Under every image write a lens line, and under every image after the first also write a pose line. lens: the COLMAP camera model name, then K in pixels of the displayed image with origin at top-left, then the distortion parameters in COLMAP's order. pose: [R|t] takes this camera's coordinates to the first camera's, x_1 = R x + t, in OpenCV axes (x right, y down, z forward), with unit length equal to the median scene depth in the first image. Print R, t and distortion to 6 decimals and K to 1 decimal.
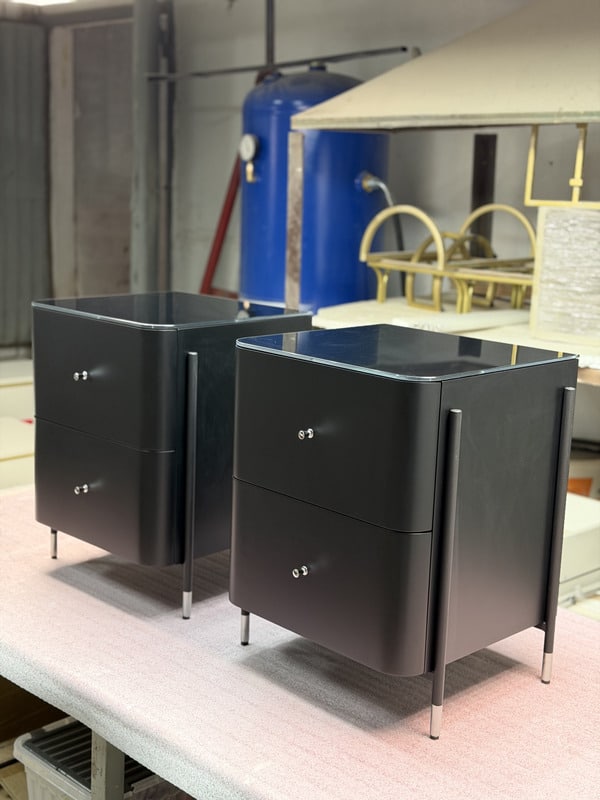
lens RADIAL K [[1119.0, 0, 300.0], [0, 1119.0, 400.0], [0, 0, 1]] dist [0.132956, -0.130681]
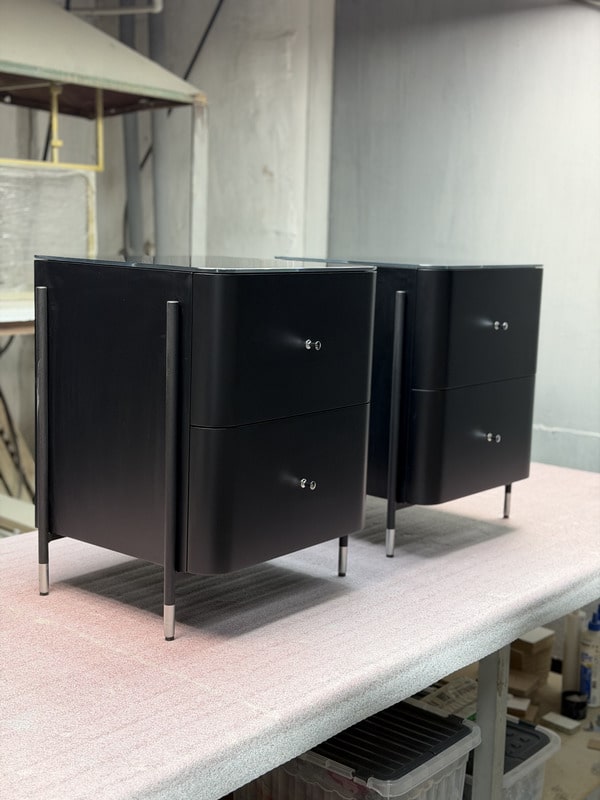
lens RADIAL K [[1118.0, 0, 309.0], [0, 1118.0, 401.8], [0, 0, 1]] dist [0.124405, -0.040955]
pose [[-0.101872, -0.188981, 0.976682, -0.910564], [0.160925, 0.965728, 0.203646, -0.133972], [-0.981695, 0.177919, -0.067969, 0.970454]]
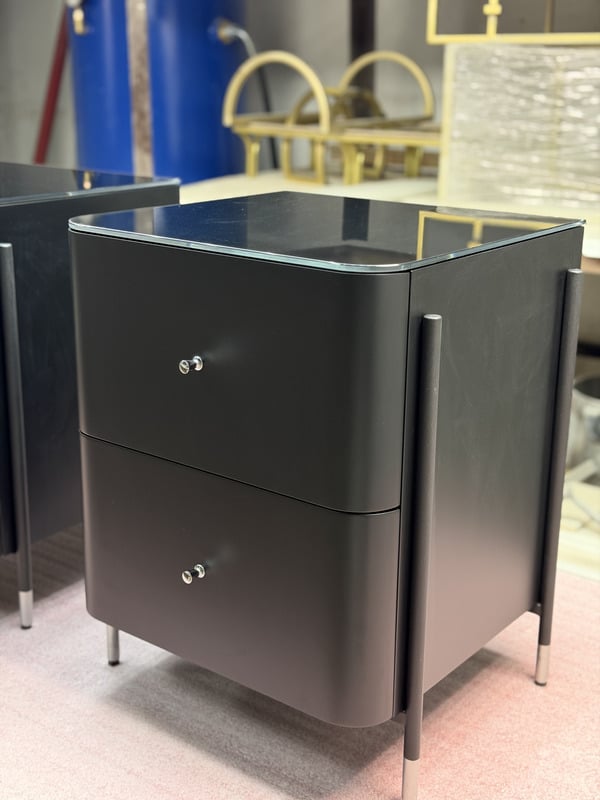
lens RADIAL K [[1119.0, 0, 300.0], [0, 1119.0, 400.0], [0, 0, 1]] dist [0.132956, -0.130681]
pose [[0.990291, -0.063305, 0.123756, -0.009849], [0.051063, 0.993706, 0.099704, -0.007302], [-0.129289, -0.092417, 0.987291, 0.269483]]
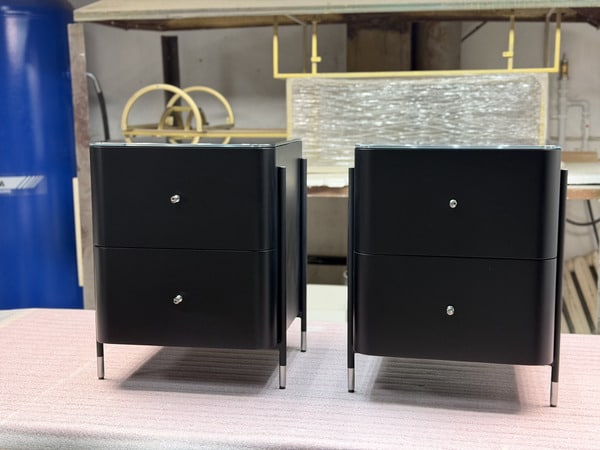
lens RADIAL K [[839.3, 0, 300.0], [0, 839.3, 225.0], [0, 0, 1]] dist [0.132956, -0.130681]
pose [[0.822344, -0.113234, 0.557610, -0.519277], [0.143603, 0.989576, -0.010828, 0.029994], [-0.550572, 0.088979, 0.830032, 0.201993]]
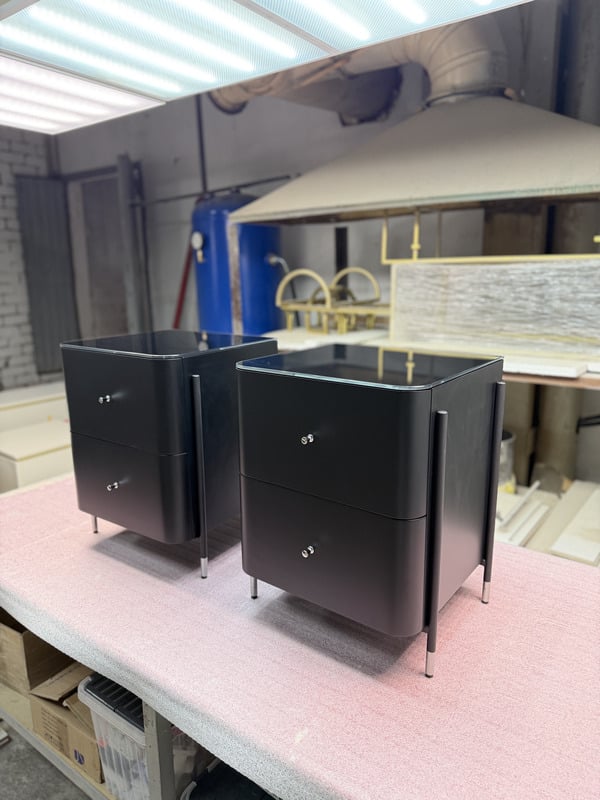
lens RADIAL K [[562.4, 0, 300.0], [0, 562.4, 400.0], [0, 0, 1]] dist [0.098931, -0.188592]
pose [[0.987070, -0.080065, 0.138858, -0.060364], [0.075857, 0.996492, 0.035344, -0.024177], [-0.141201, -0.024353, 0.989681, 0.305475]]
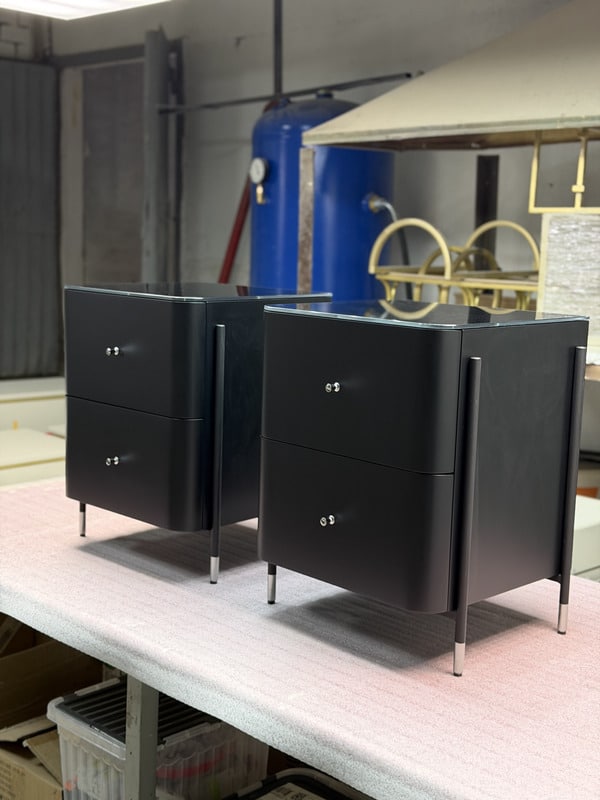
lens RADIAL K [[1119.0, 0, 300.0], [0, 1119.0, 400.0], [0, 0, 1]] dist [0.132956, -0.130681]
pose [[0.999984, -0.005206, 0.002142, -0.020625], [0.005304, 0.998802, -0.048636, 0.069104], [-0.001887, 0.048647, 0.998814, -0.040764]]
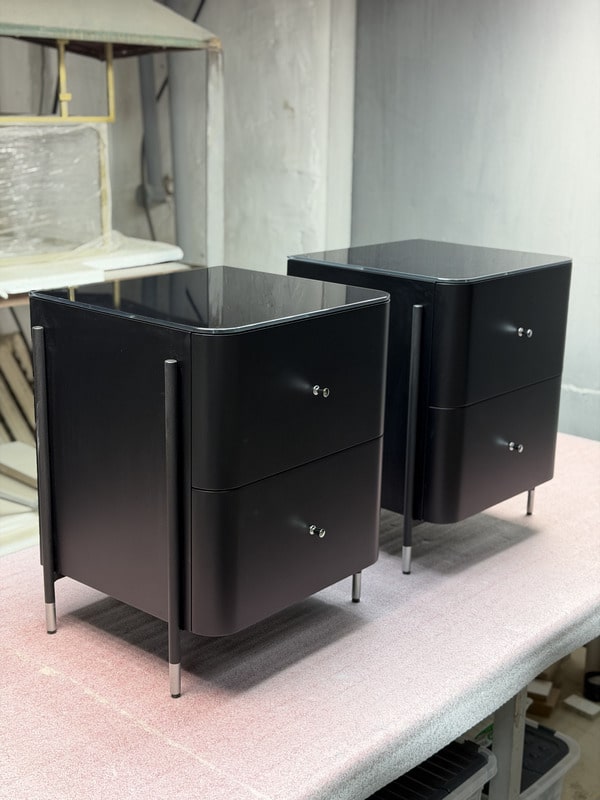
lens RADIAL K [[1119.0, 0, 300.0], [0, 1119.0, 400.0], [0, 0, 1]] dist [0.132956, -0.130681]
pose [[-0.064923, -0.296556, 0.952806, -0.852573], [0.175679, 0.936511, 0.303455, -0.230551], [-0.982304, 0.187090, -0.008703, 0.930806]]
